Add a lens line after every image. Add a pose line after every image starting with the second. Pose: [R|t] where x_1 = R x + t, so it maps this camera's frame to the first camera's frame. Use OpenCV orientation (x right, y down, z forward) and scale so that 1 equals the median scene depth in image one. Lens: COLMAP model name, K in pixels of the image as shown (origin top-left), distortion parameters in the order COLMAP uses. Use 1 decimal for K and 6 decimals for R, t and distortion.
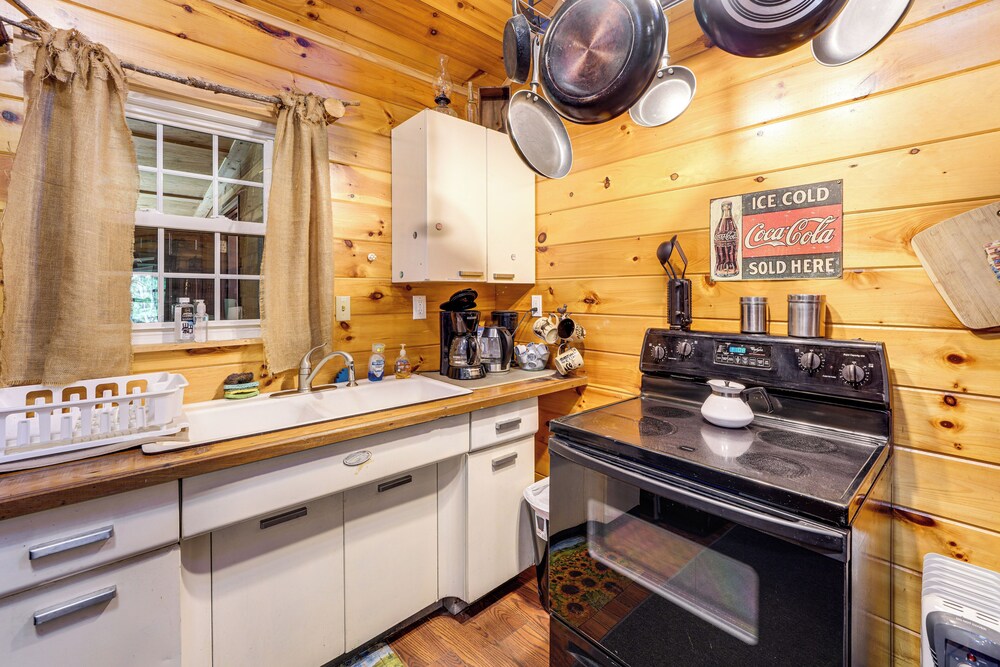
lens RADIAL K [[426.4, 0, 495.4], [0, 426.4, 292.1], [0, 0, 1]] dist [-0.007732, 0.000114]
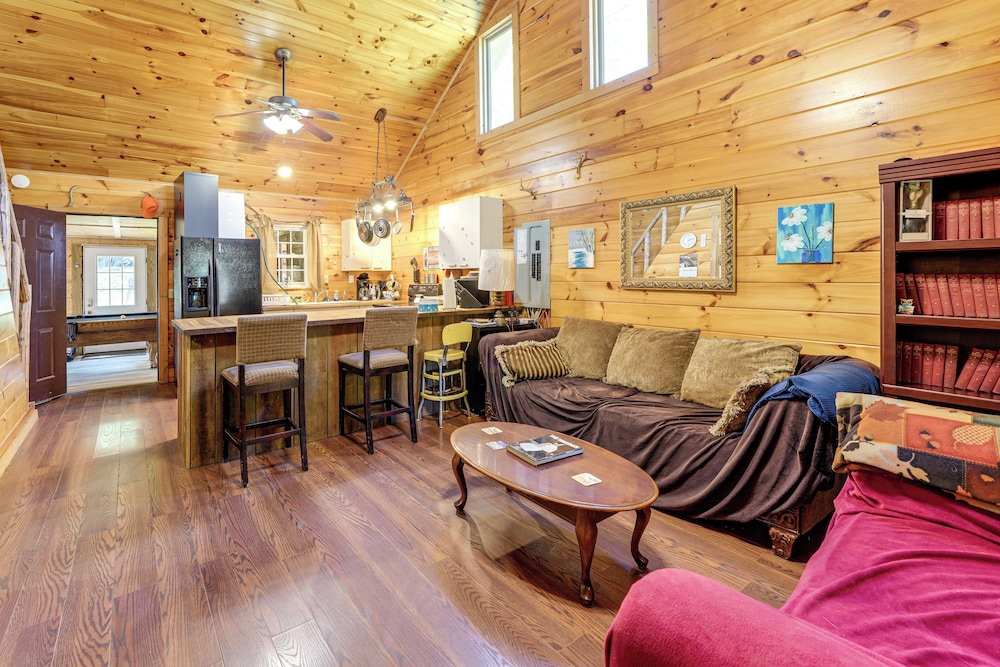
lens RADIAL K [[452.7, 0, 453.2], [0, 452.7, 278.0], [0, 0, 1]] dist [-0.005625, -0.001124]
pose [[0.994215, -0.007126, -0.107169, 1.128560], [0.007996, 0.999938, 0.007691, 0.012892], [0.107107, -0.008504, 0.994211, -2.696008]]
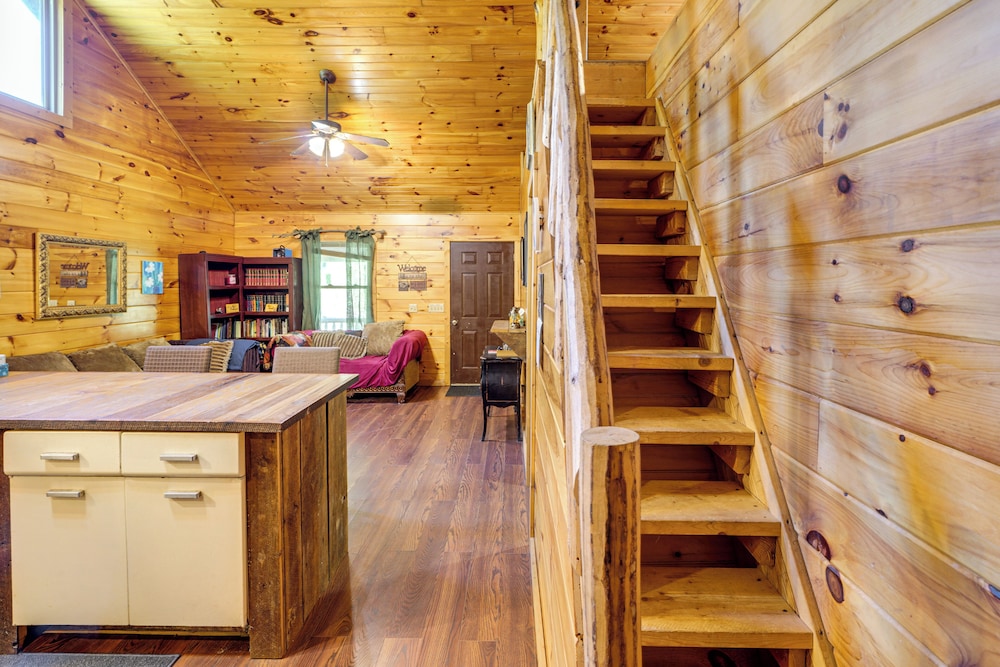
lens RADIAL K [[462.8, 0, 510.0], [0, 462.8, 291.0], [0, 0, 1]] dist [-0.017096, 0.003544]
pose [[-0.736328, -0.012632, 0.676507, -1.512247], [-0.002818, 0.999874, 0.015602, -0.090981], [-0.676619, 0.009582, -0.736271, -0.301888]]
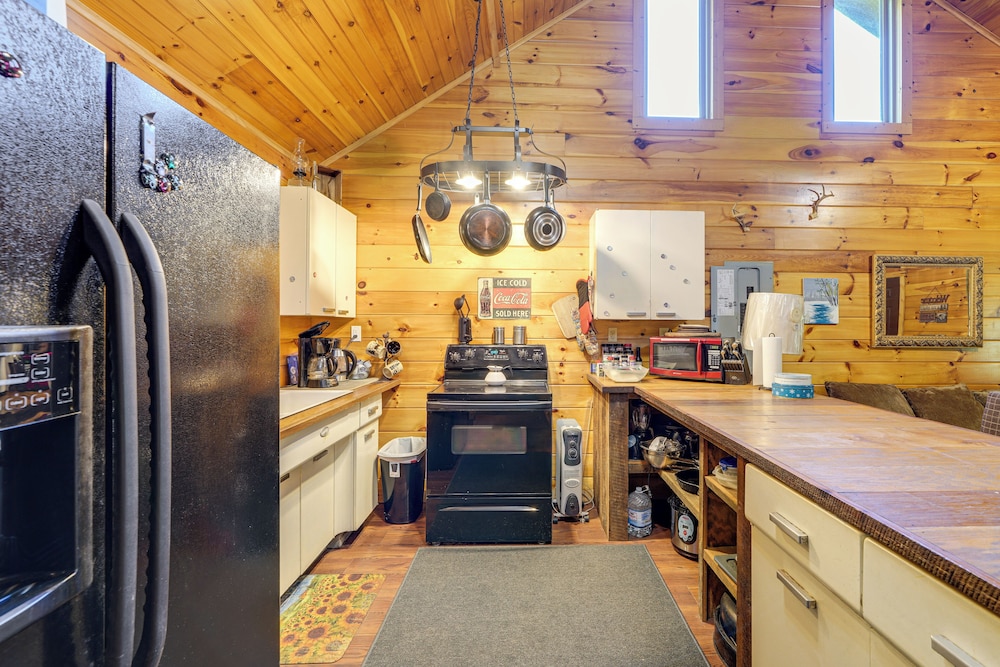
lens RADIAL K [[448.9, 0, 532.4], [0, 448.9, 316.9], [0, 0, 1]] dist [-0.000153, 0.000088]
pose [[0.637295, 0.016979, 0.770433, -0.881480], [-0.008034, 0.999849, -0.015390, -0.005412], [-0.770578, 0.003618, 0.637335, -0.489082]]
